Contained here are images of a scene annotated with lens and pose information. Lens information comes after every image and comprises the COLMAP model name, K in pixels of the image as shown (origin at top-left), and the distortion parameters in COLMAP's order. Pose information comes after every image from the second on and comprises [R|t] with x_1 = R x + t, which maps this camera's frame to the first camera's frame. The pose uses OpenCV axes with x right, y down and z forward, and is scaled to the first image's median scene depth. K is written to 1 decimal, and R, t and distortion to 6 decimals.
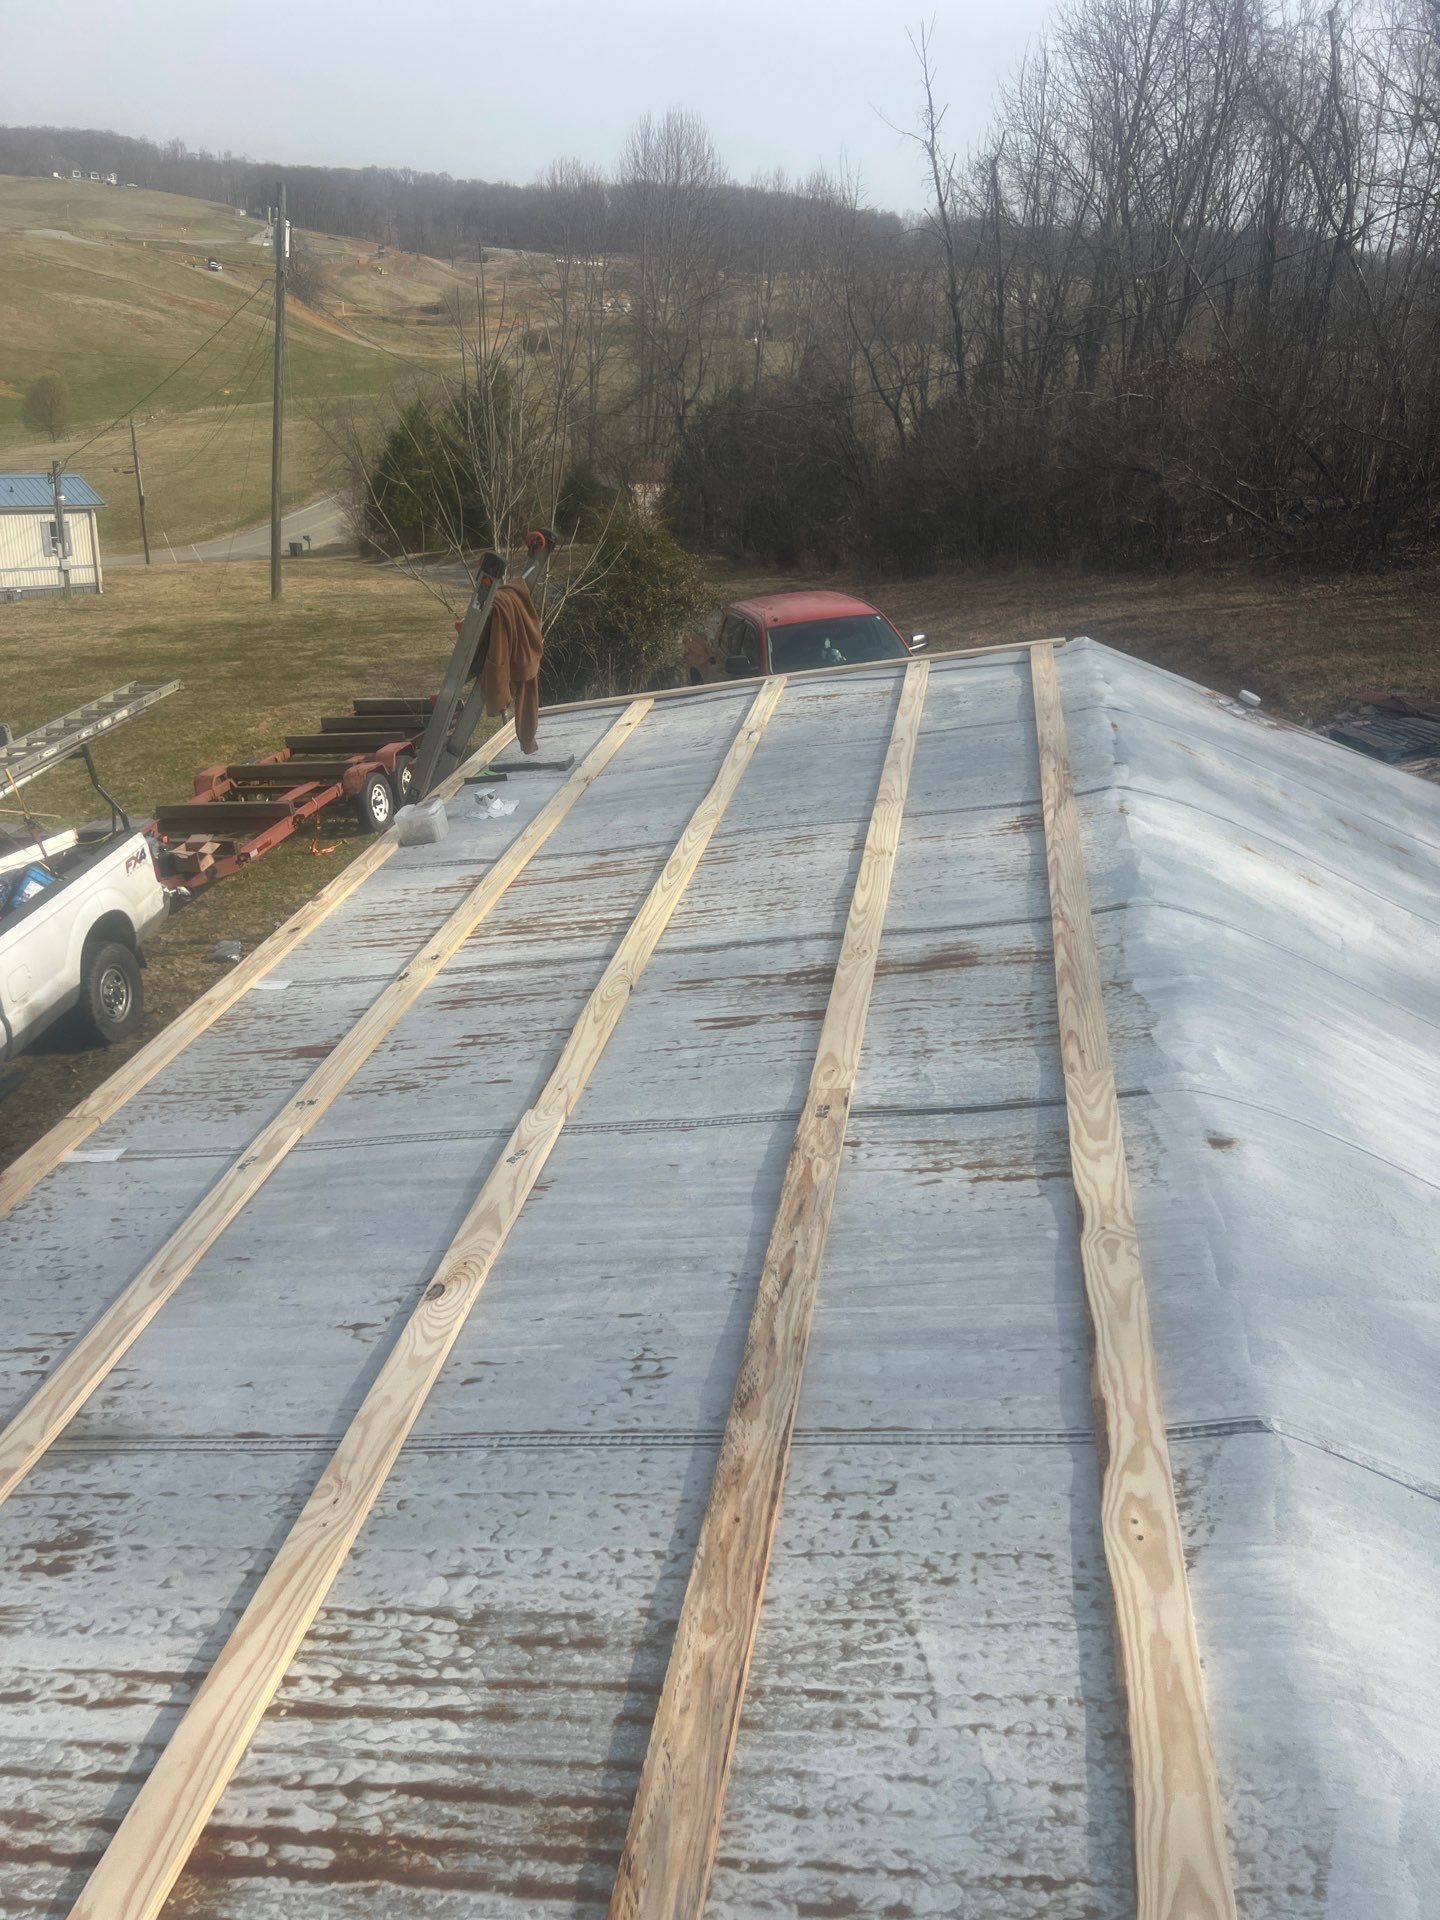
lens RADIAL K [[1420.6, 0, 722.4], [0, 1420.6, 950.4], [0, 0, 1]] dist [0.072634, -0.087868]
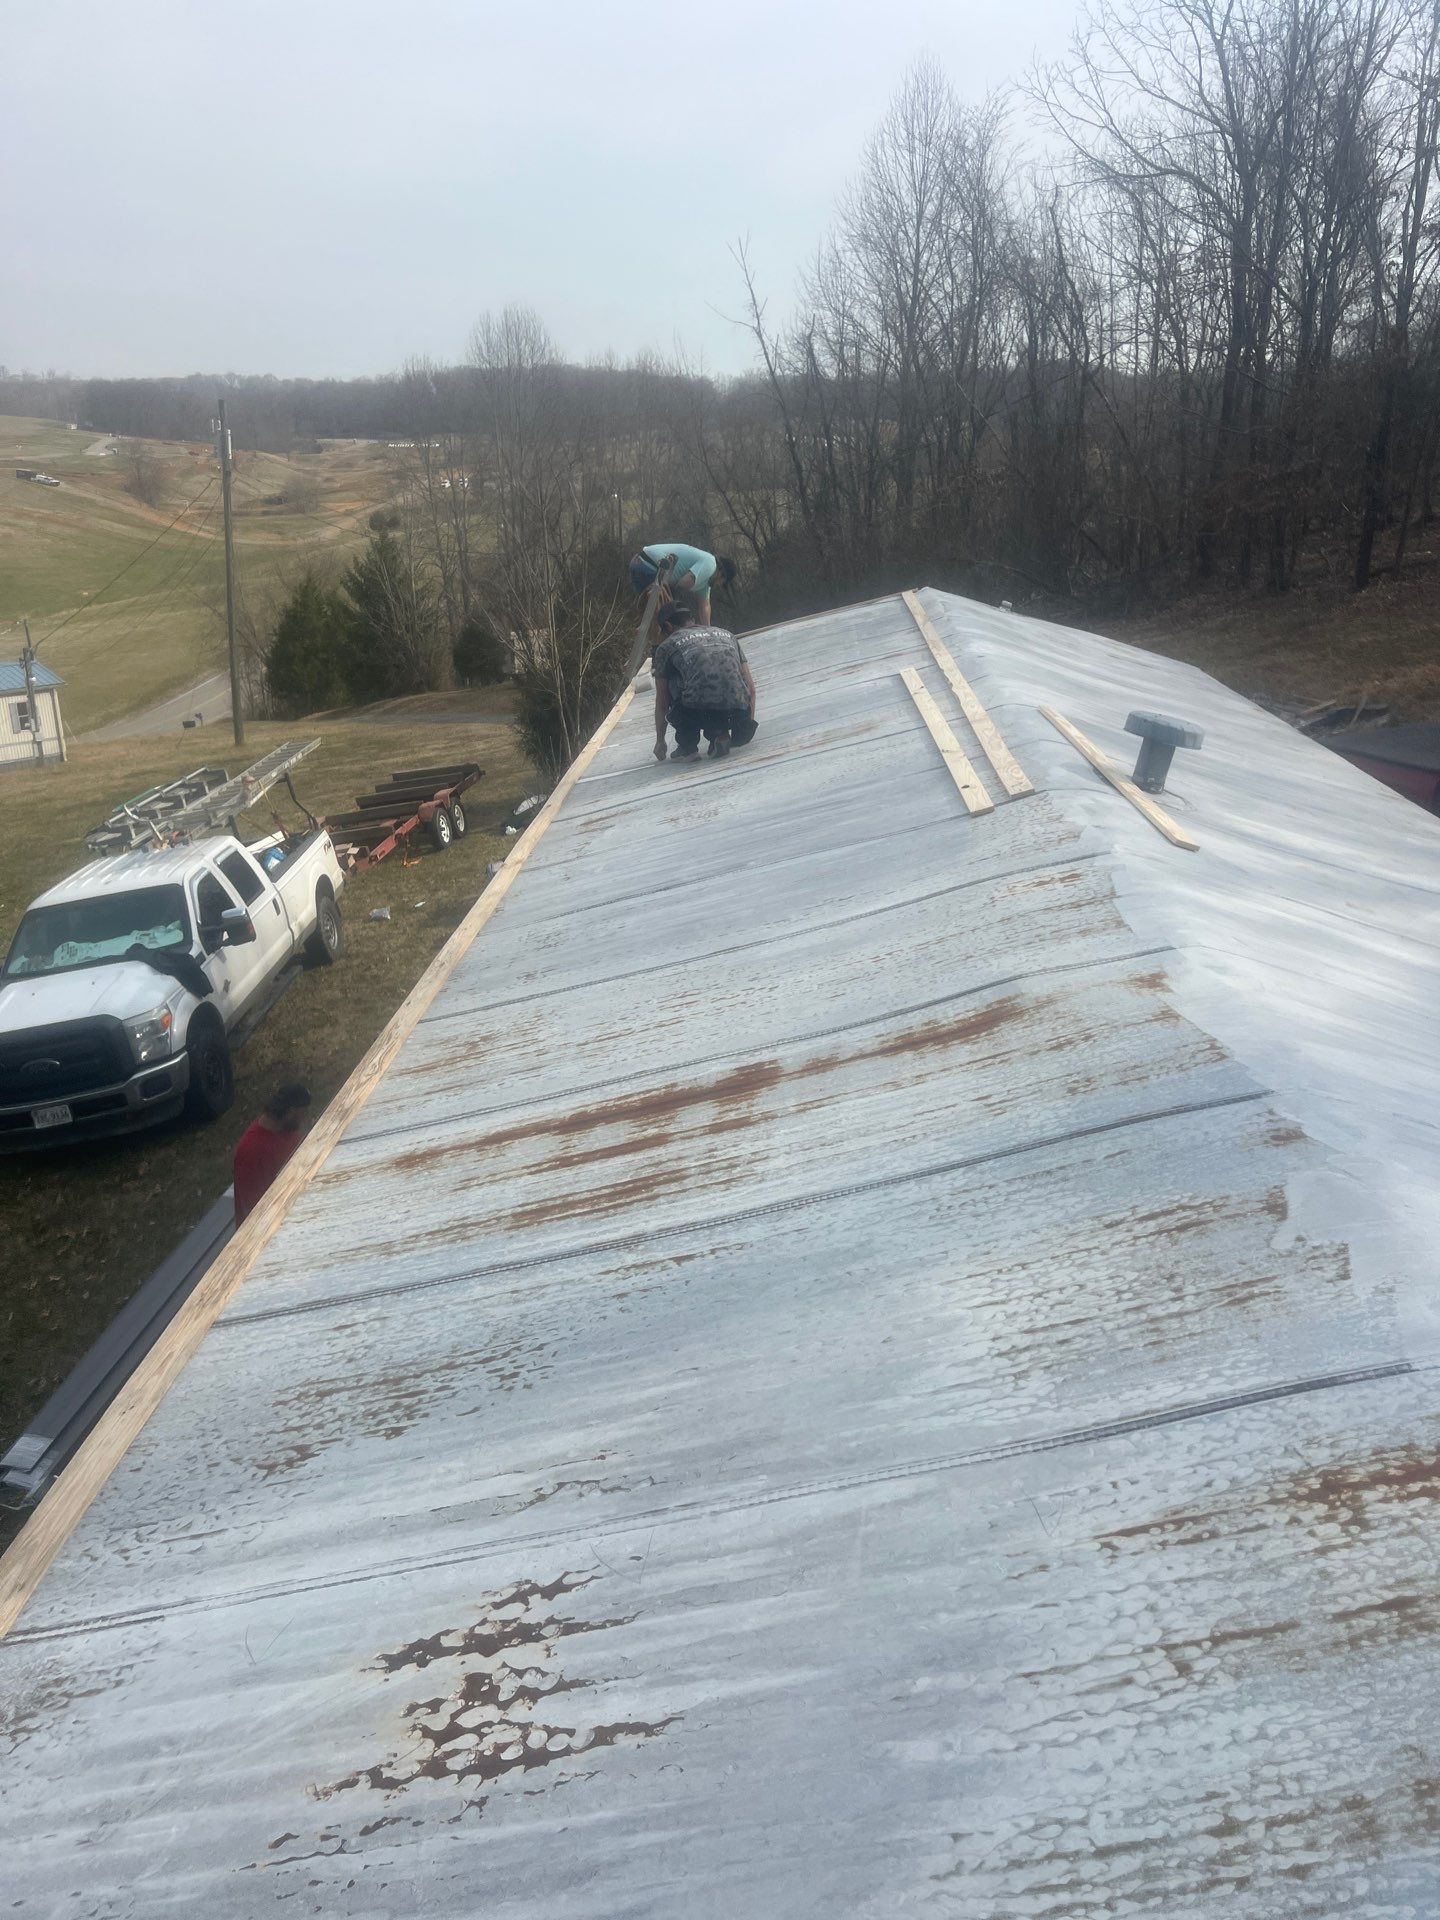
lens RADIAL K [[1420.6, 0, 722.4], [0, 1420.6, 950.4], [0, 0, 1]] dist [0.072634, -0.087868]
pose [[0.989932, -0.114049, 0.083828, -0.038885], [0.121596, 0.988377, -0.091243, 0.063193], [-0.072448, 0.100518, 0.992294, -0.136376]]
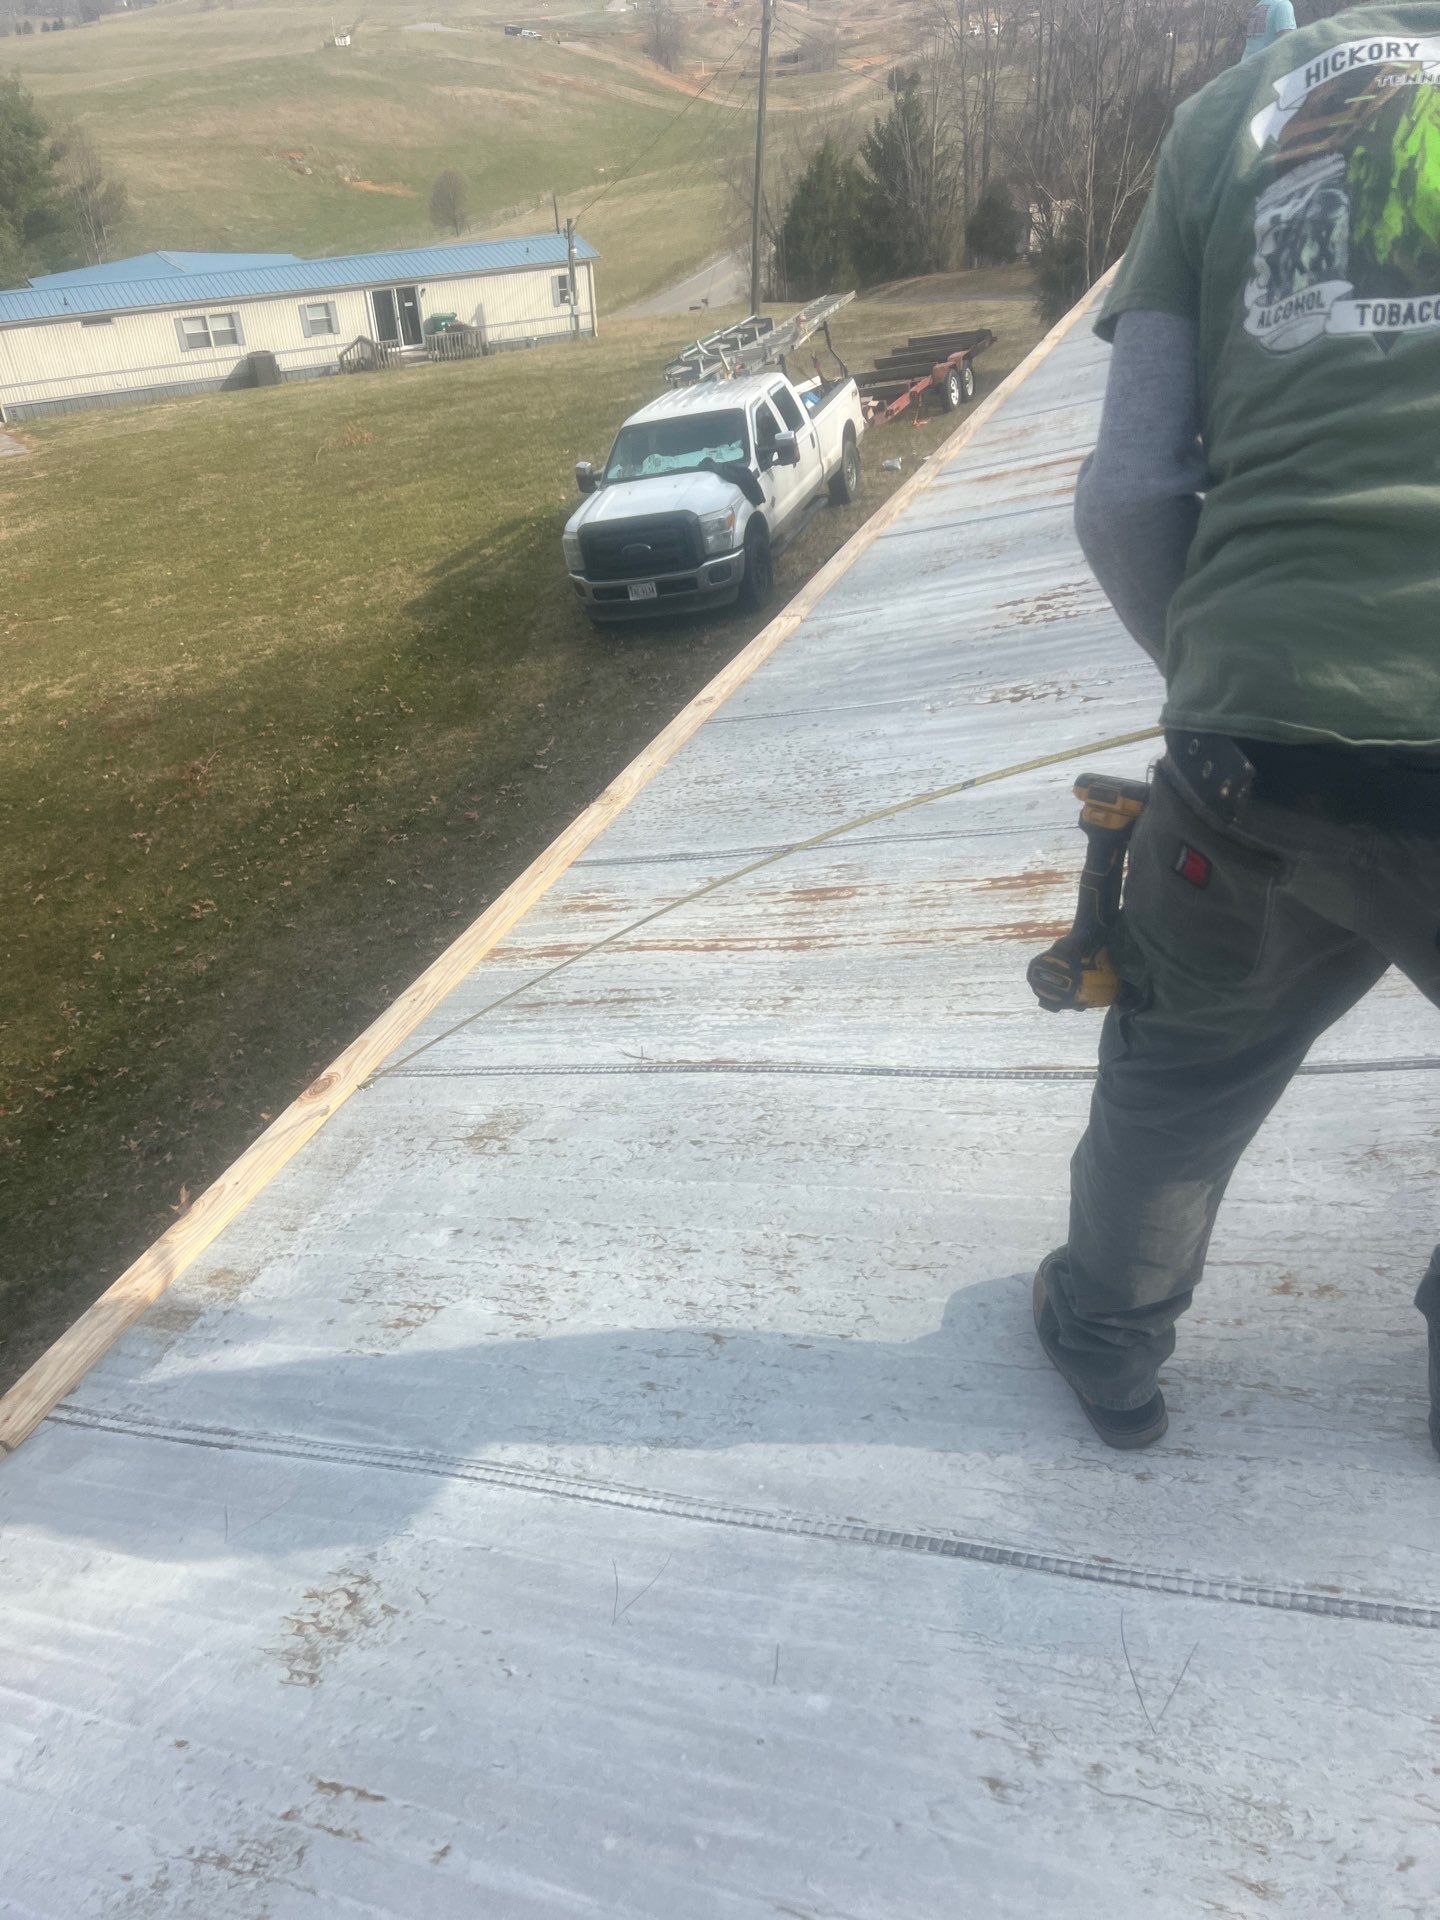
lens RADIAL K [[1420.6, 0, 722.4], [0, 1420.6, 950.4], [0, 0, 1]] dist [0.072634, -0.087868]
pose [[0.971959, 0.020249, -0.234278, -0.044154], [0.012965, 0.990156, 0.139369, 0.096026], [0.234793, -0.138499, 0.962128, -0.202405]]
